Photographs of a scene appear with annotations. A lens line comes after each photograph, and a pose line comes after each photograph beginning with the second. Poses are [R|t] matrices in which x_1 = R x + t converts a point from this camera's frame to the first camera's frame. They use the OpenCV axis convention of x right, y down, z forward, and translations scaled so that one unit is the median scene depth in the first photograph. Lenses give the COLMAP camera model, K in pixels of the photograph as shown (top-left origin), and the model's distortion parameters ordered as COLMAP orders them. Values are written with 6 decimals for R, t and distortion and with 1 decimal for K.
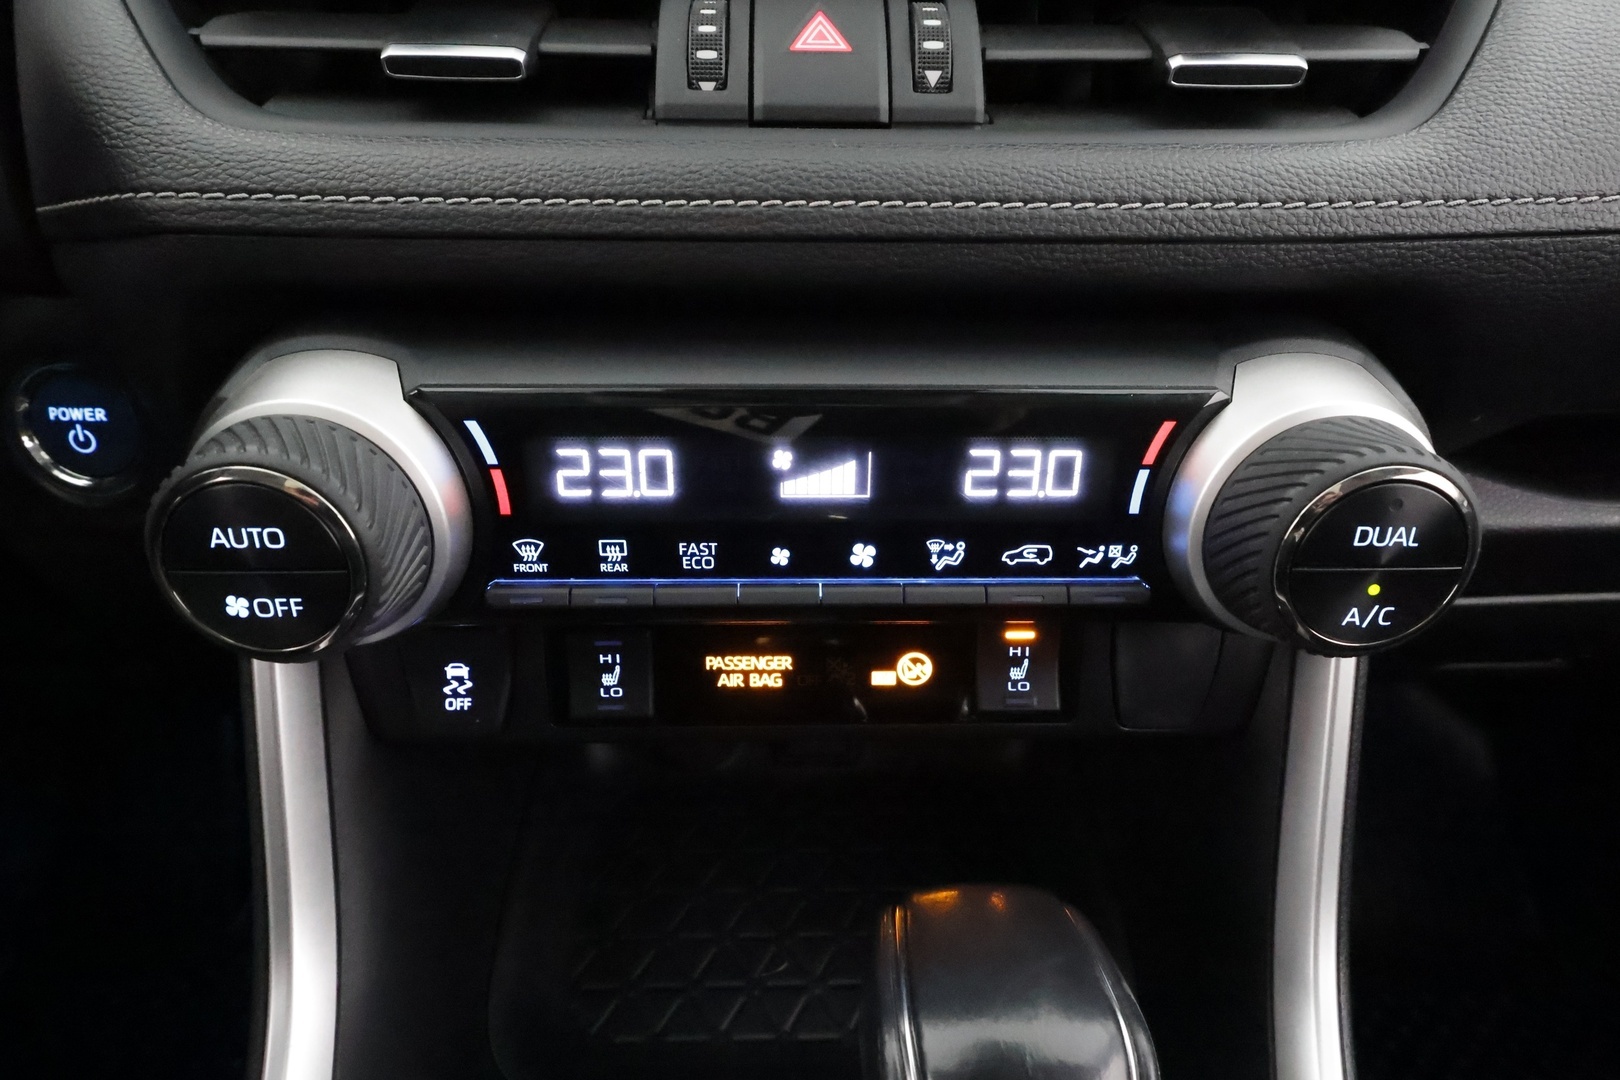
lens RADIAL K [[885.9, 0, 810.0], [0, 885.9, 540.0], [0, 0, 1]] dist [-0.005299, -0.000157]
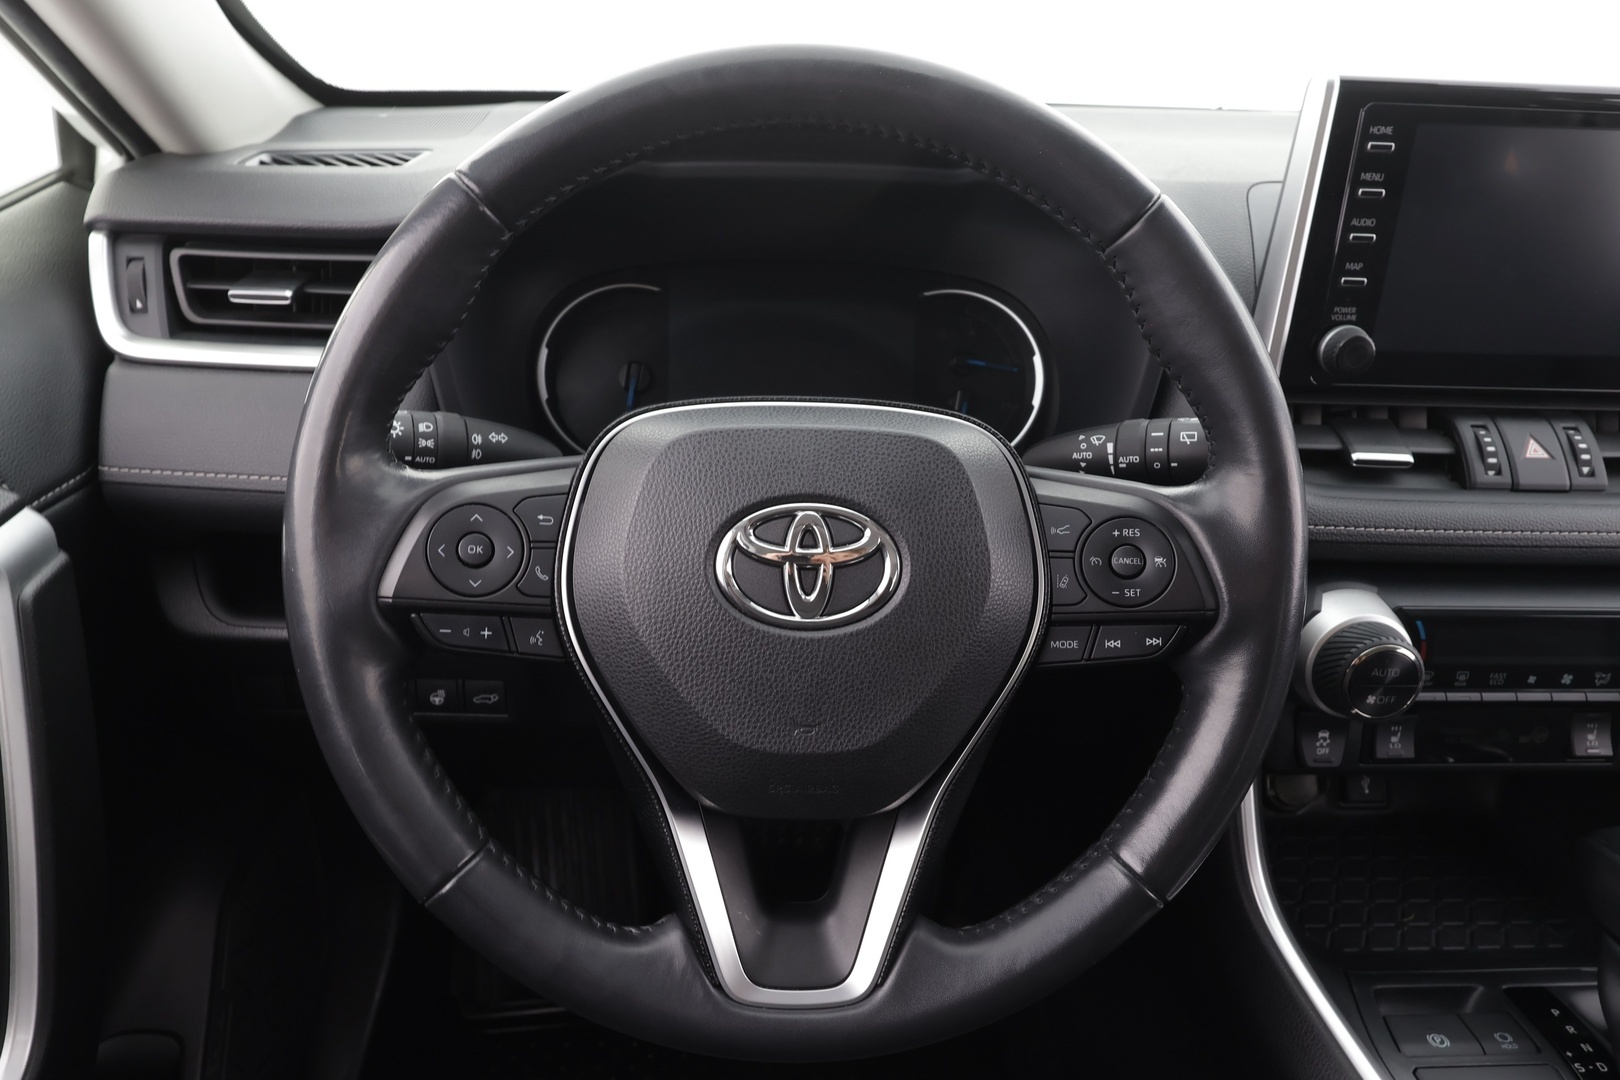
lens RADIAL K [[1109.8, 0, 810.0], [0, 1109.8, 540.0], [0, 0, 1]] dist [0.006771, -0.008988]
pose [[0.999272, 0.011242, 0.036451, -1.652552], [-0.008091, 0.996307, -0.085486, -0.065477], [-0.037277, 0.085129, 0.995672, -1.491615]]
